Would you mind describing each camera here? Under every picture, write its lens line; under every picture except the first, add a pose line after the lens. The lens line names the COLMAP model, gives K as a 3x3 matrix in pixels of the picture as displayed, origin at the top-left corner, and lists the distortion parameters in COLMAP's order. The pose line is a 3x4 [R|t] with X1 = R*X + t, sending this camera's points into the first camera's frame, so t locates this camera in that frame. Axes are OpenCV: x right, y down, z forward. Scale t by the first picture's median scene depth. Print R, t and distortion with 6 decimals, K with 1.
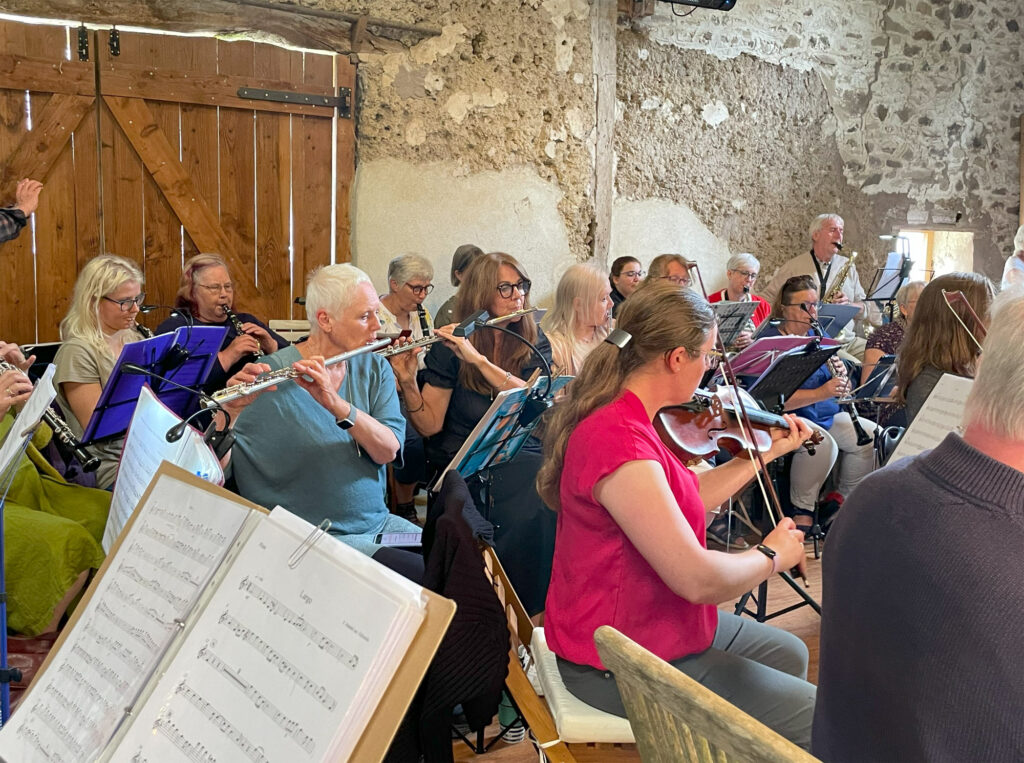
lens RADIAL K [[1035.6, 0, 520.0], [0, 1035.6, 371.0], [0, 0, 1]] dist [0.051427, 0.000000]
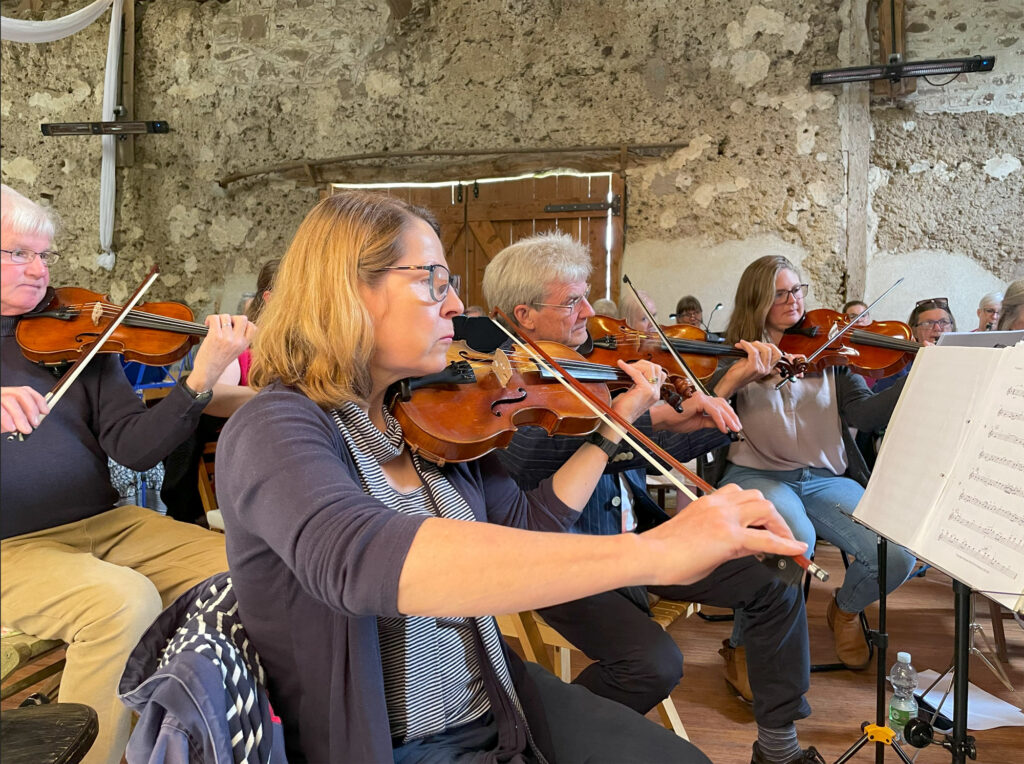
lens RADIAL K [[781.6, 0, 526.9], [0, 781.6, 378.2], [0, 0, 1]] dist [0.082935, -0.113299]
pose [[0.735142, -0.003866, -0.677902, 0.420216], [-0.062457, 0.995344, -0.073407, 0.060720], [0.675029, 0.096304, 0.731478, 0.124557]]
